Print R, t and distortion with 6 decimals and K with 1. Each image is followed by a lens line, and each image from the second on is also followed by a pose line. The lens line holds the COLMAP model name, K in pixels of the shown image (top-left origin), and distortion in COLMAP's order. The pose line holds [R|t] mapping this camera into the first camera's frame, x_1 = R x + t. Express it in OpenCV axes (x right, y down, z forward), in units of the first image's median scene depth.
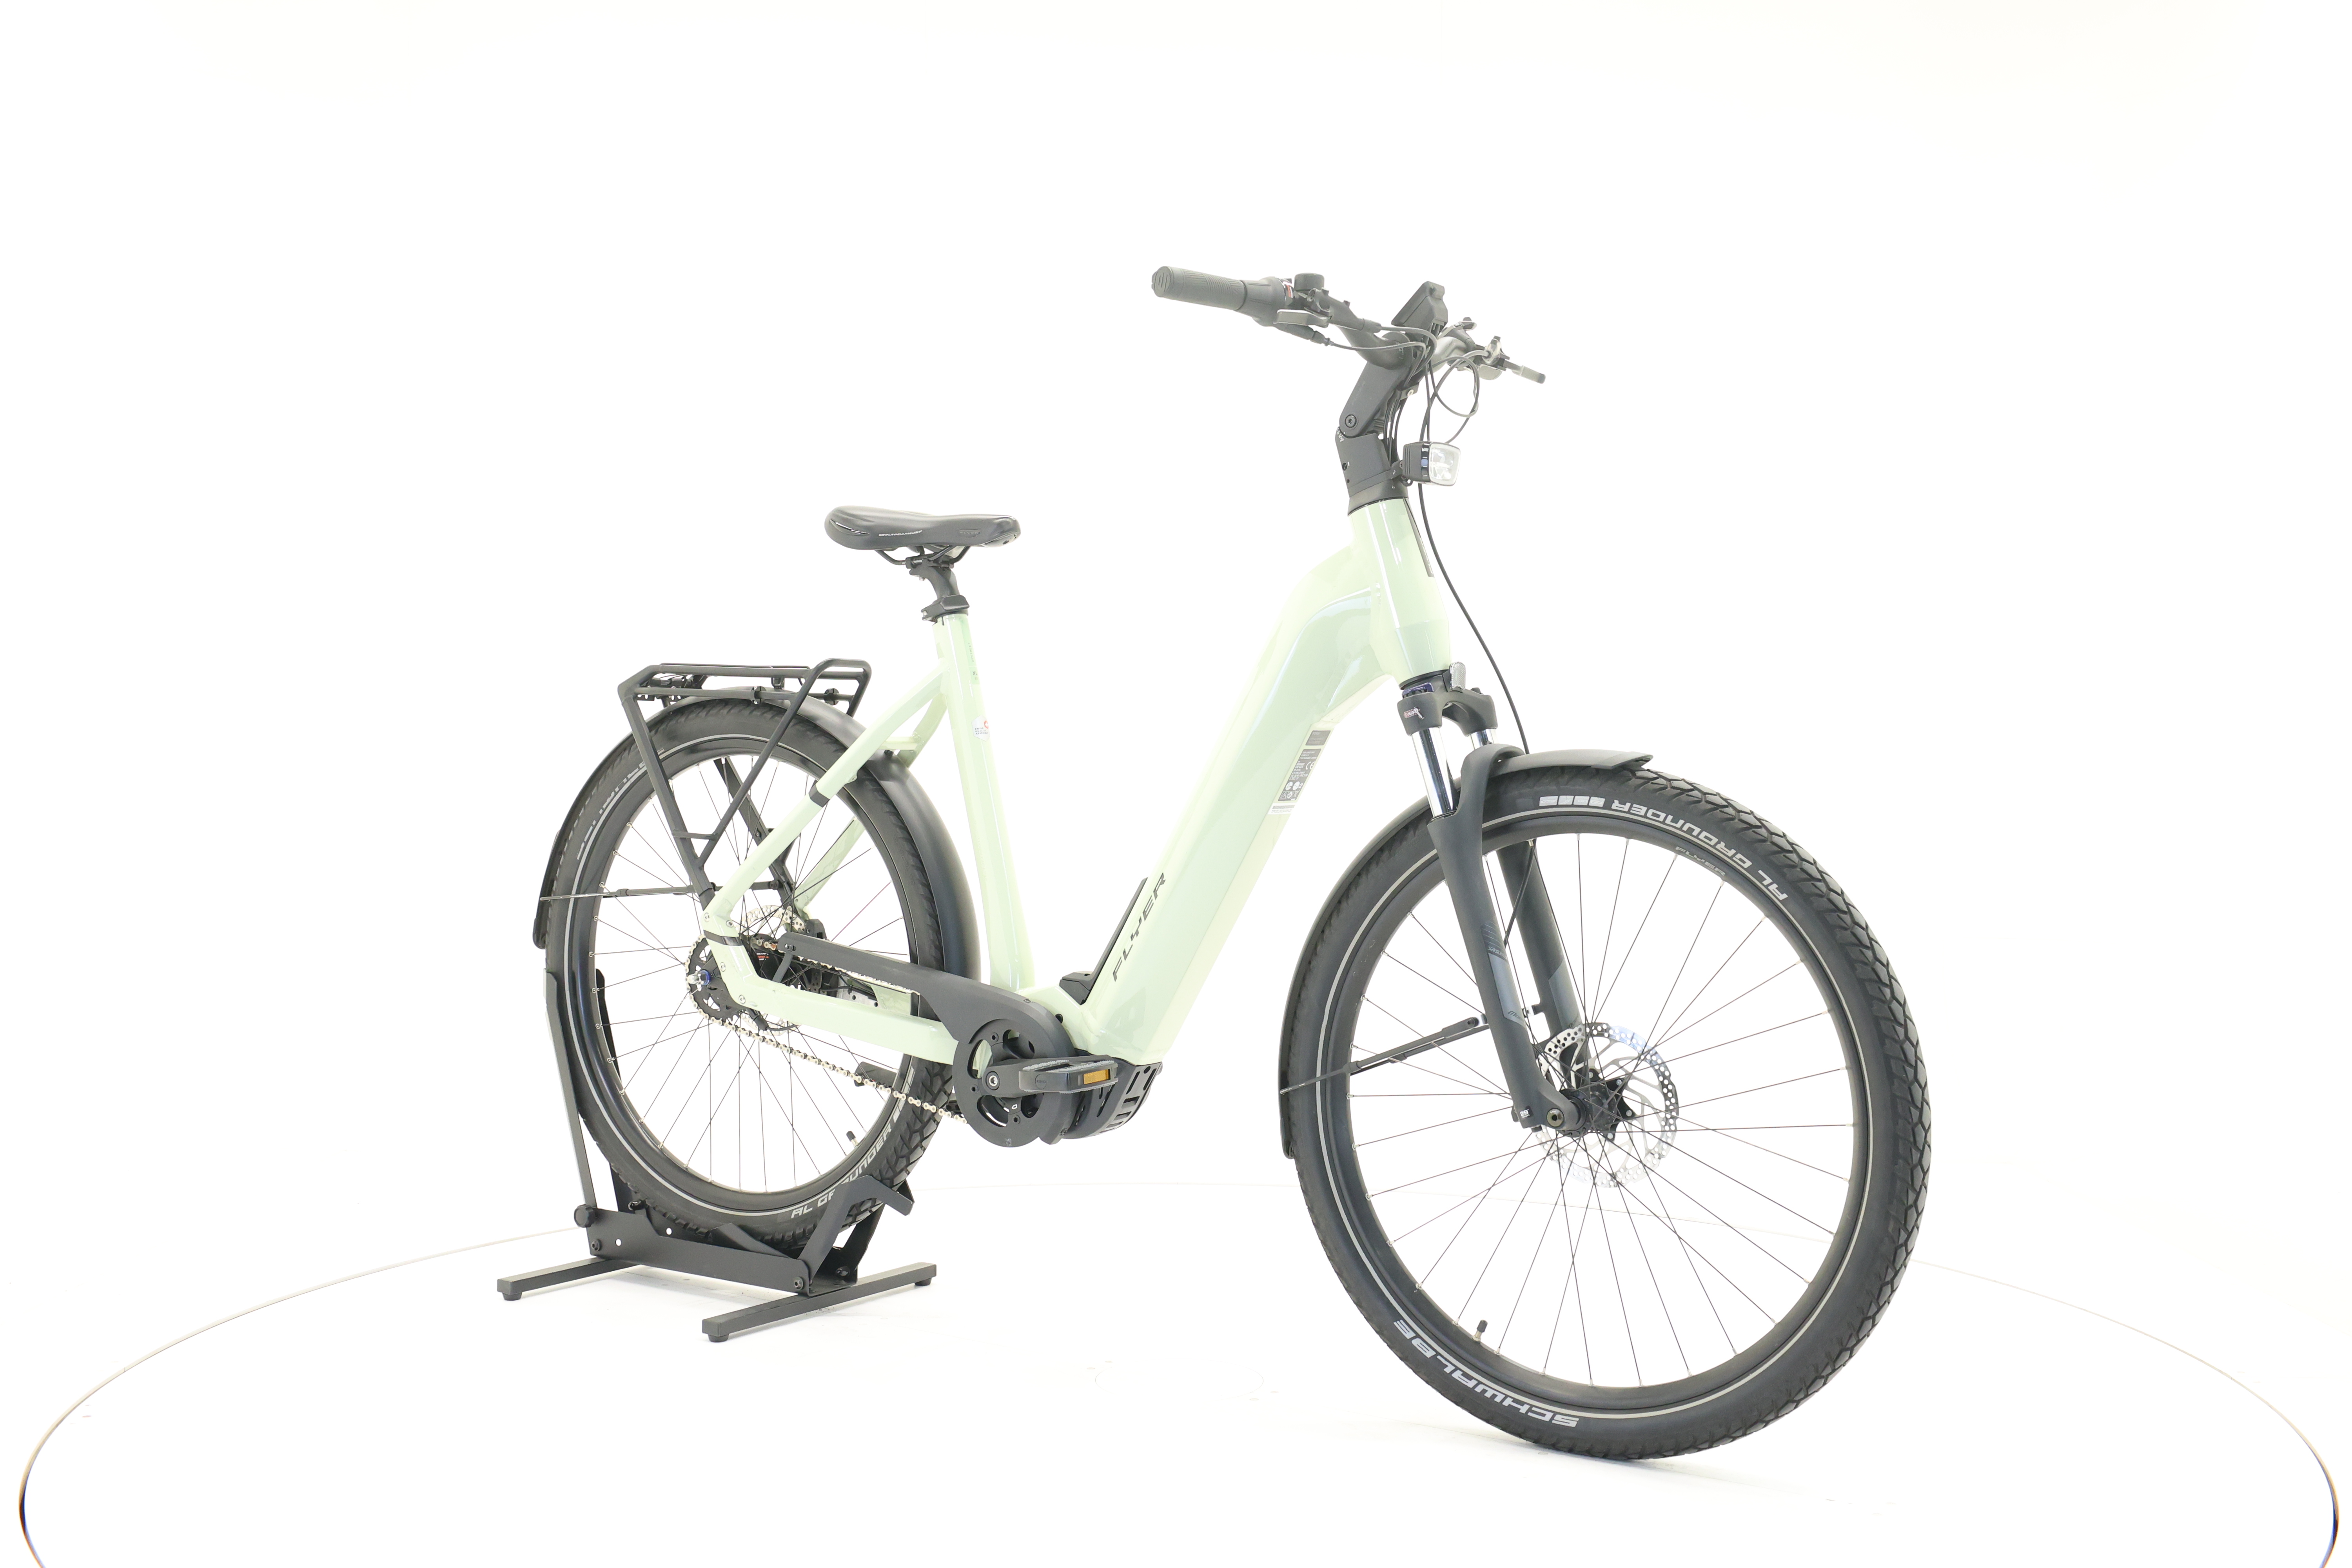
lens RADIAL K [[2505.4, 0, 1177.8], [0, 2505.4, 779.0], [0, 0, 1]] dist [-0.011569, 0.000000]
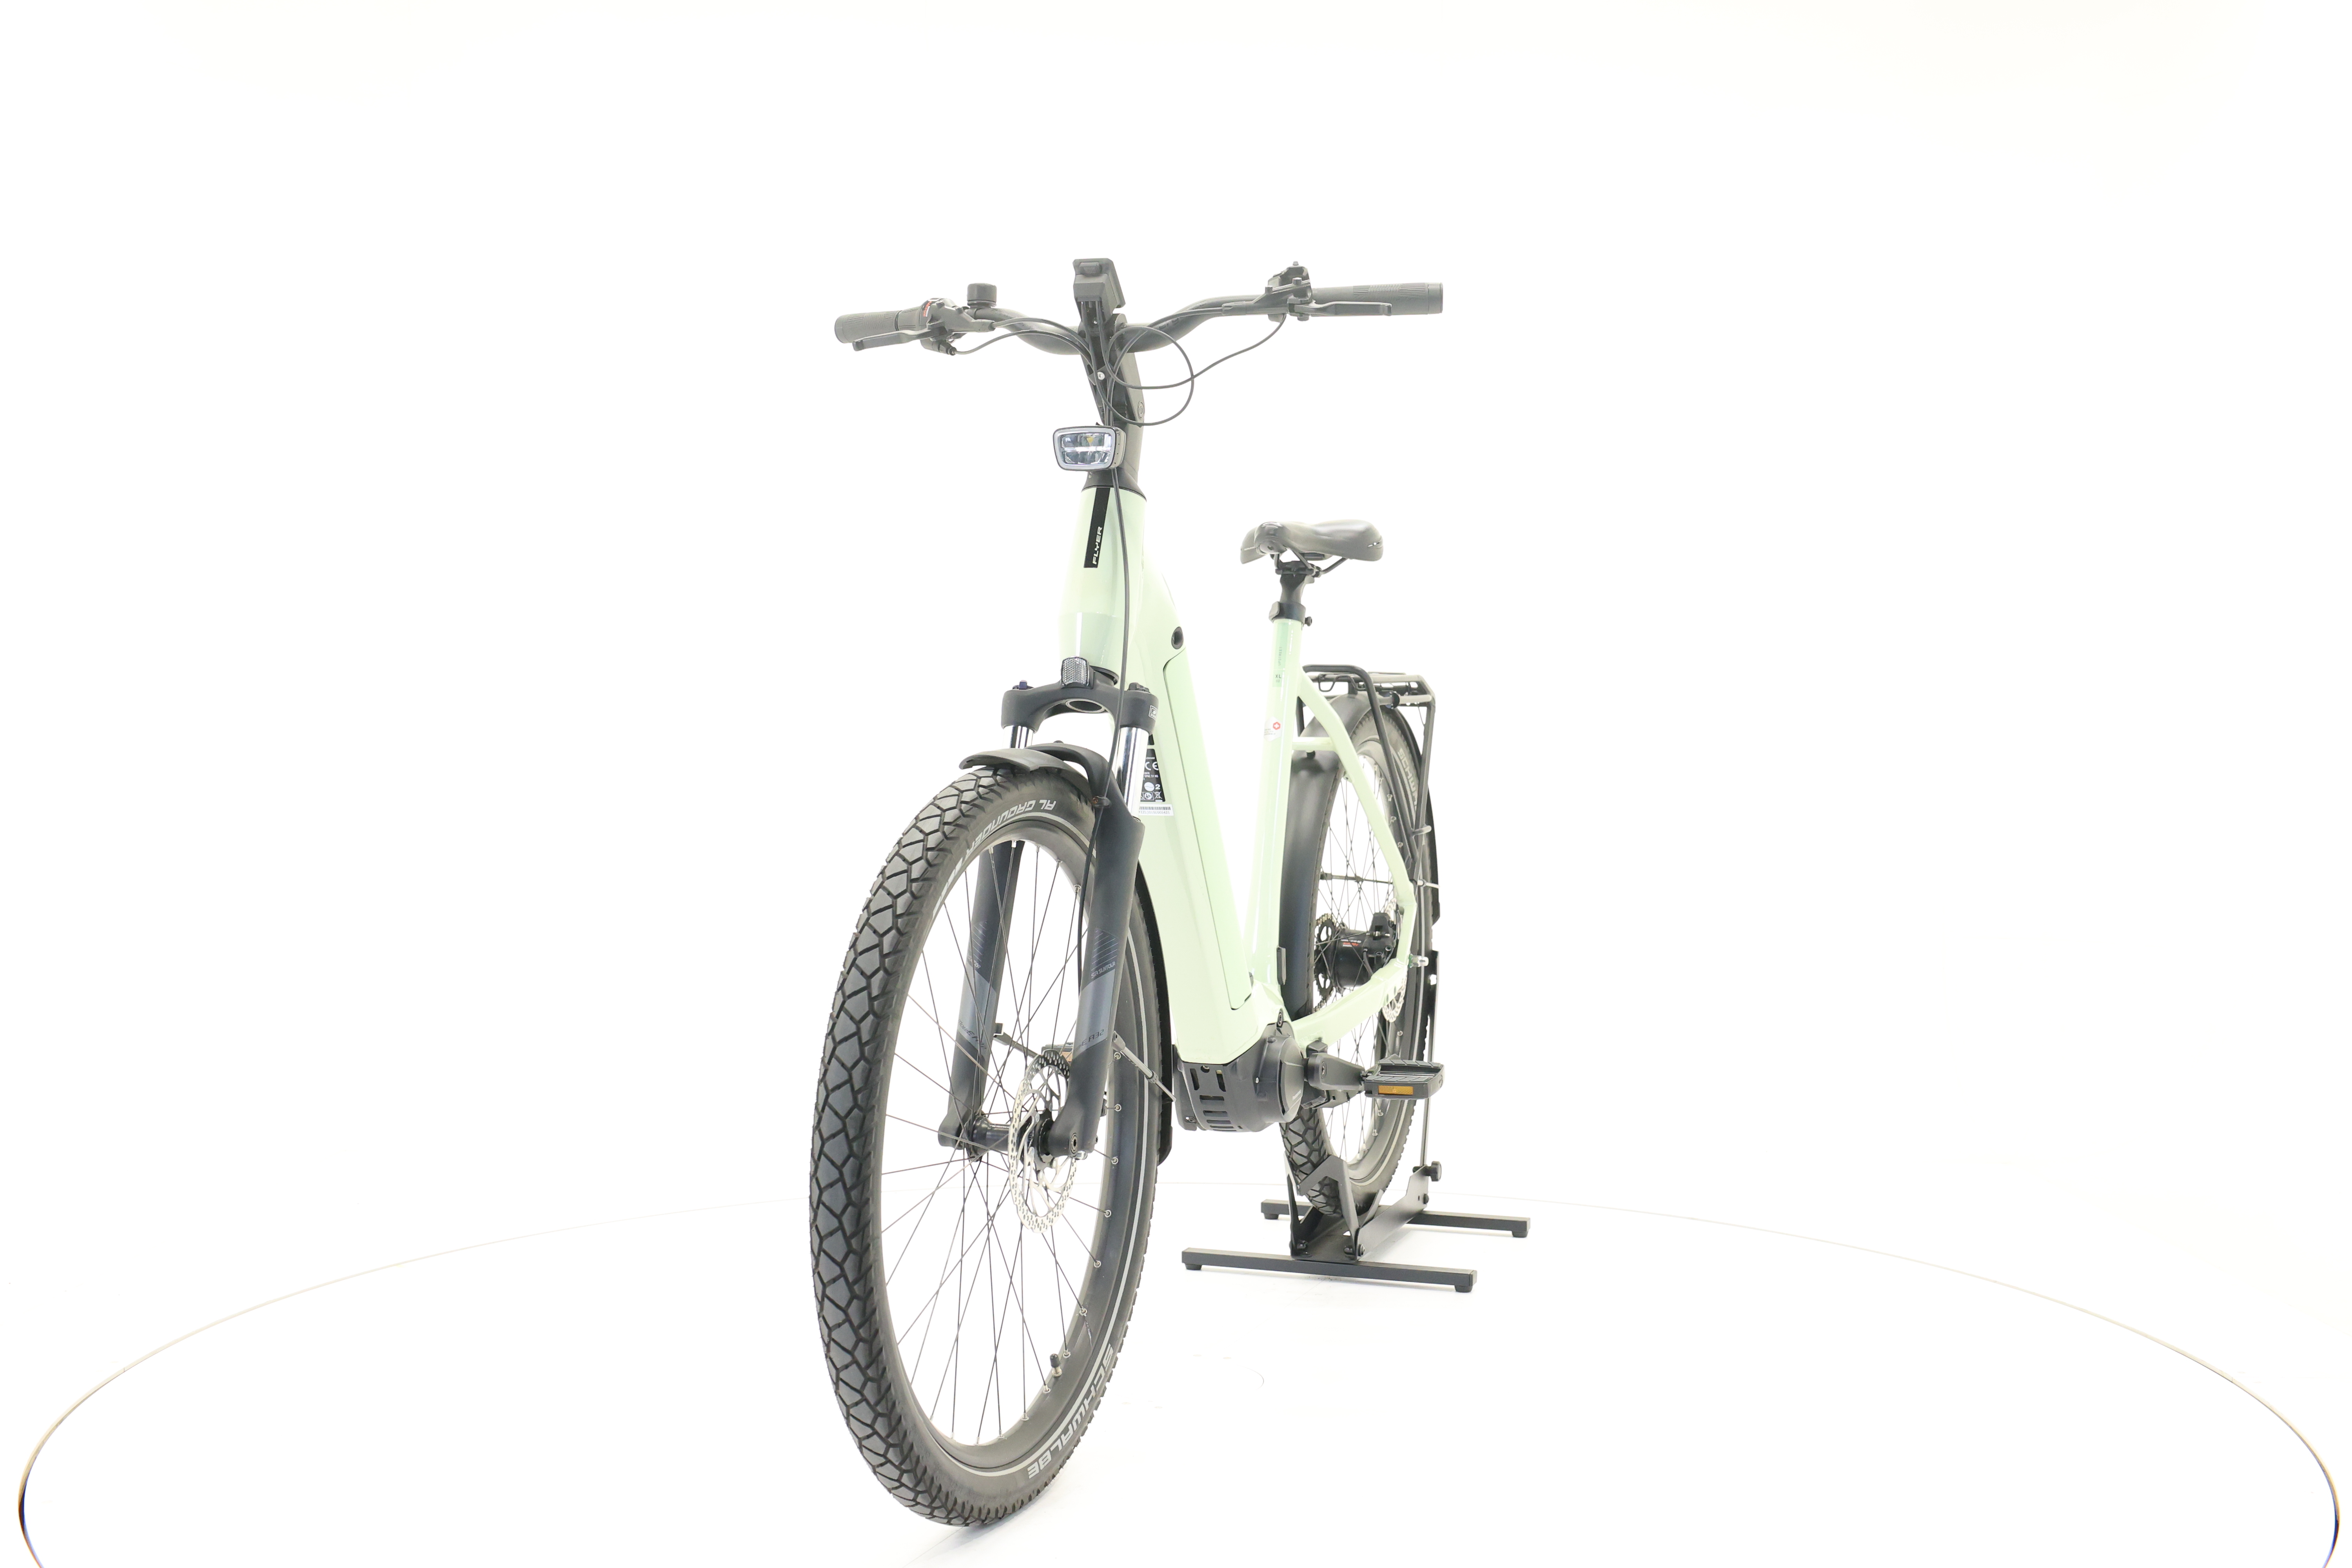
lens RADIAL K [[2505.4, 0, 1178.2], [0, 2505.4, 782.4], [0, 0, 1]] dist [-0.011569, 0.000000]
pose [[0.253513, 0.017710, -0.967170, 1.020177], [-0.022042, 0.999679, 0.012528, -0.011784], [0.967081, 0.018142, 0.253822, 0.784881]]
